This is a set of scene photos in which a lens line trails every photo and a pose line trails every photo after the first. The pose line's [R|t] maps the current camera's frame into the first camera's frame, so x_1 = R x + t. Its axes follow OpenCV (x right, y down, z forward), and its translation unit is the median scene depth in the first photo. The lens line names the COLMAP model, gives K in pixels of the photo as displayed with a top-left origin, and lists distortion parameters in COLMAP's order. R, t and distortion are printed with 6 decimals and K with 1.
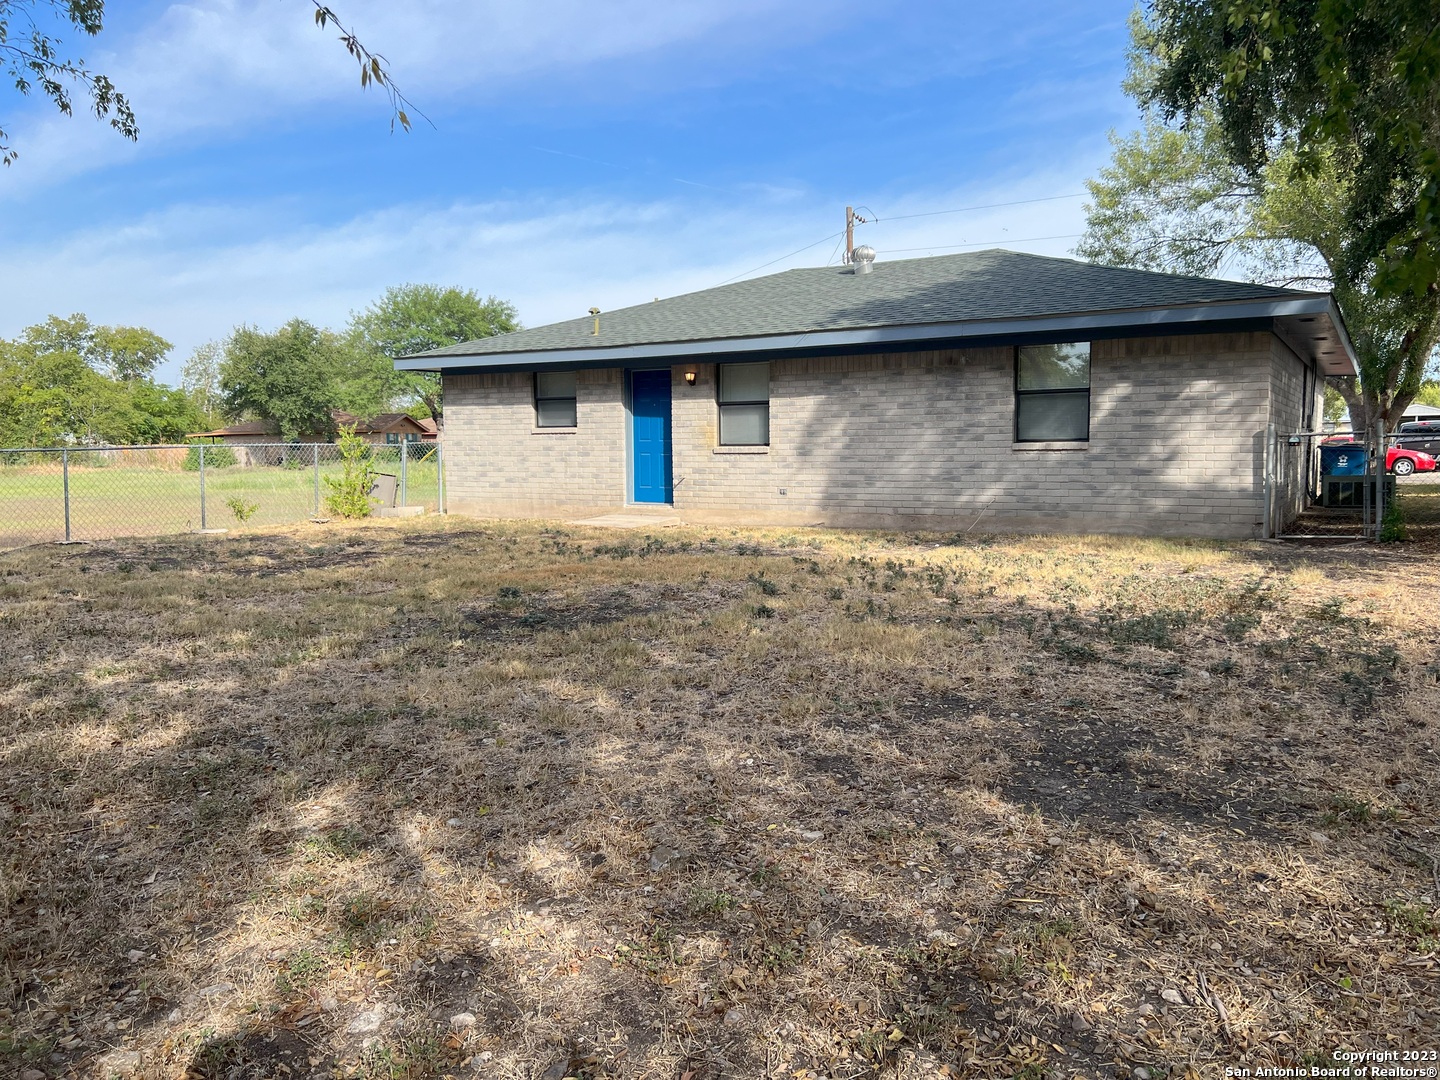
lens RADIAL K [[1084.1, 0, 719.4], [0, 1084.1, 529.5], [0, 0, 1]] dist [0.041719, -0.010795]
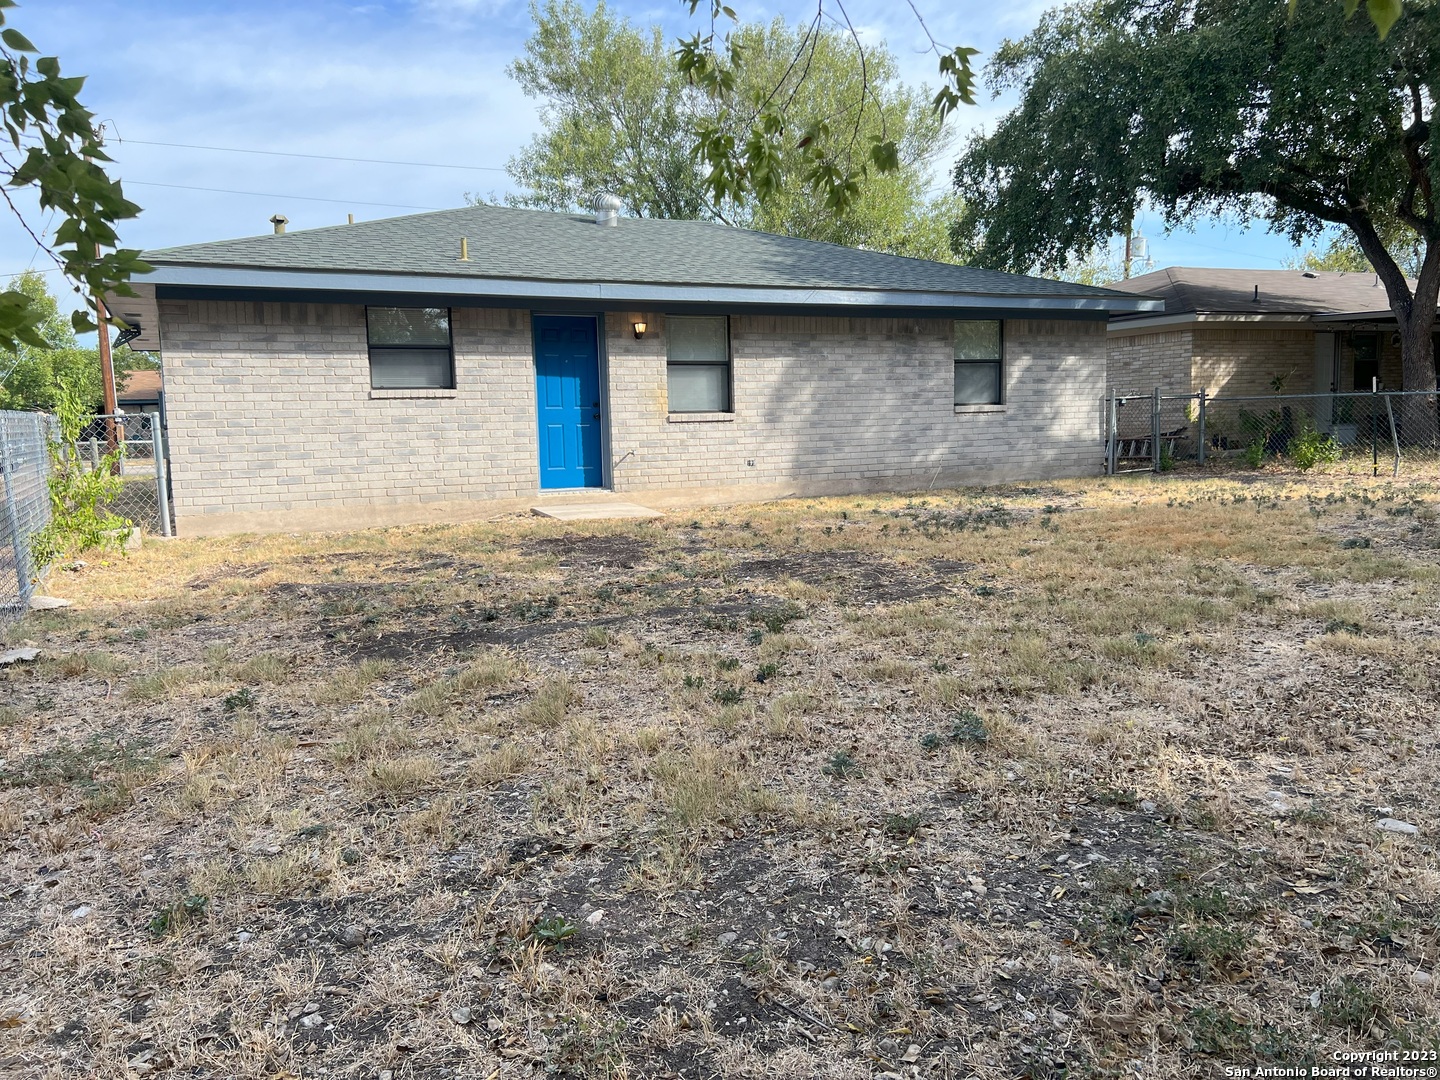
lens RADIAL K [[1084.1, 0, 721.0], [0, 1084.1, 546.6], [0, 0, 1]] dist [0.041719, -0.010795]
pose [[0.533652, -0.113839, 0.838008, -0.746358], [0.078133, 0.993297, 0.085178, -0.046126], [-0.842087, 0.020021, 0.538969, 0.552546]]
